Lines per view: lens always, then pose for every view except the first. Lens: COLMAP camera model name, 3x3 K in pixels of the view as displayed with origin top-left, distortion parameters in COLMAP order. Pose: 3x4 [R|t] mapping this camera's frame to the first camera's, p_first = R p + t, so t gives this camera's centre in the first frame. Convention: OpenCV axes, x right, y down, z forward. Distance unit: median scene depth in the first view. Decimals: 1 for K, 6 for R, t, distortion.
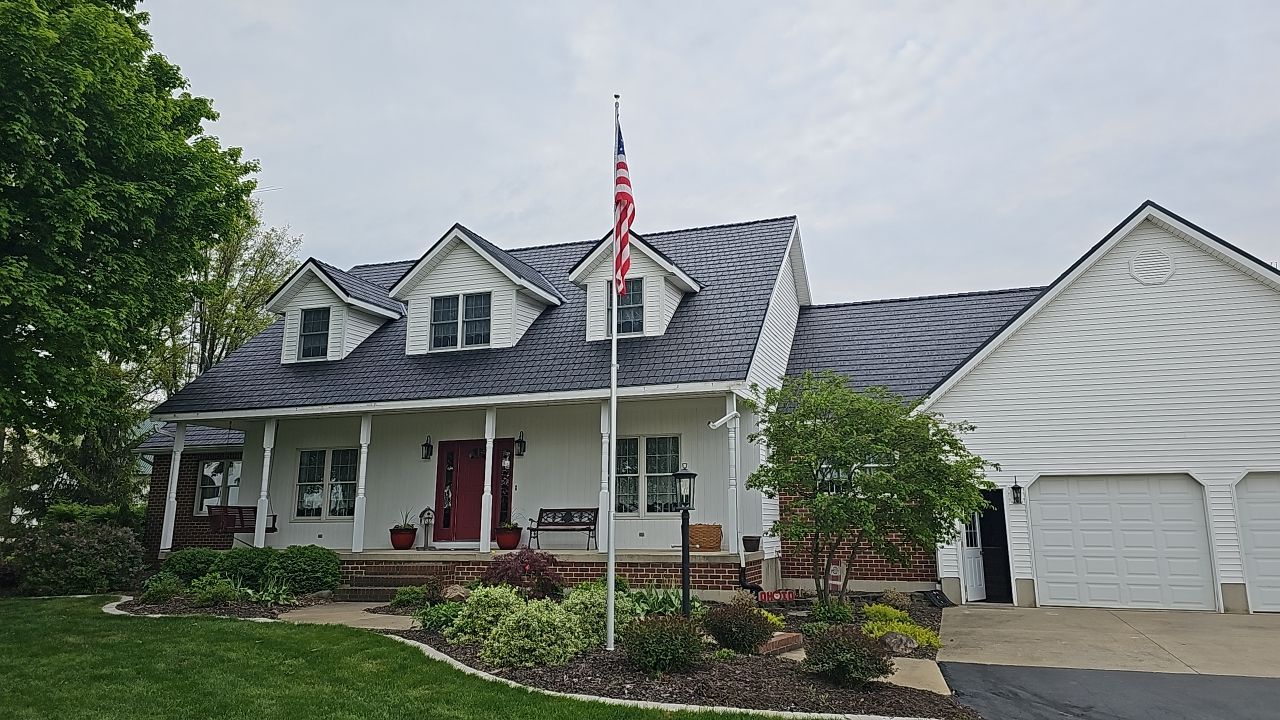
lens RADIAL K [[748.2, 0, 673.6], [0, 748.2, 366.1], [0, 0, 1]] dist [0.104037, -0.081225]
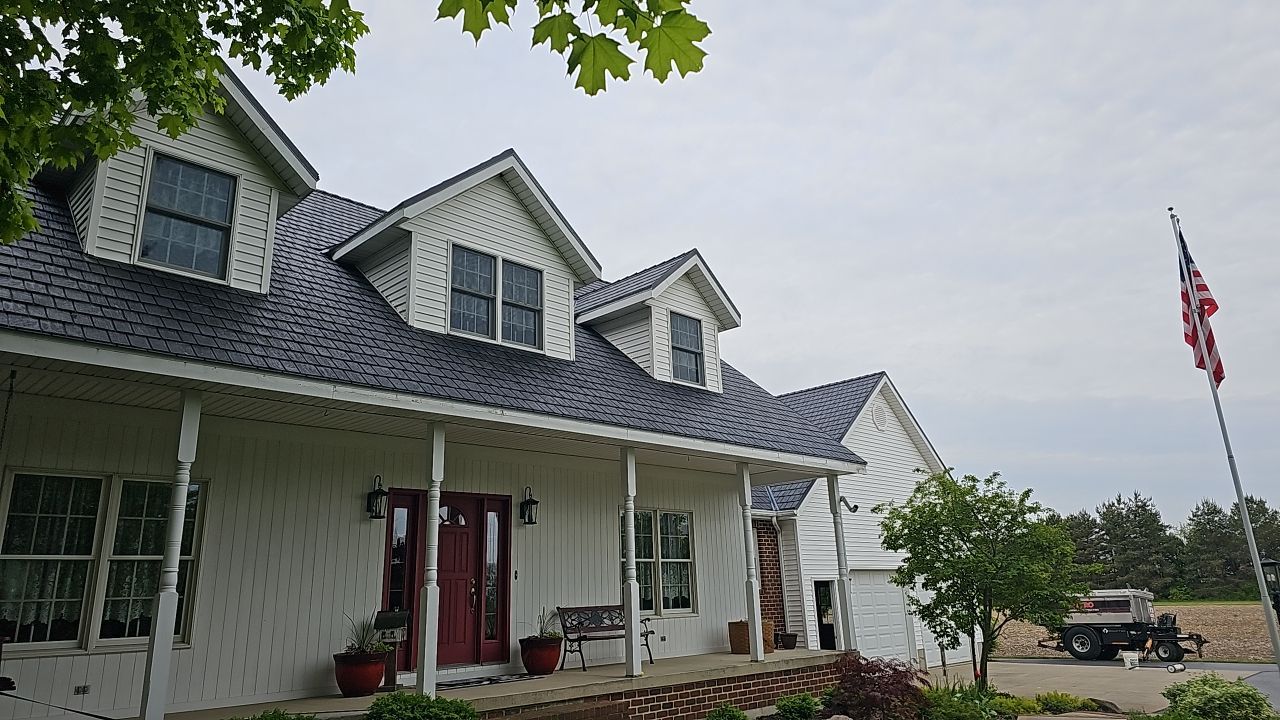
lens RADIAL K [[830.7, 0, 636.8], [0, 830.7, 365.0], [0, 0, 1]] dist [0.112388, -0.080888]
pose [[0.485885, 0.227859, 0.843799, -0.787526], [-0.136014, 0.973370, -0.184527, 0.103817], [-0.863375, -0.025110, 0.503938, 0.549582]]
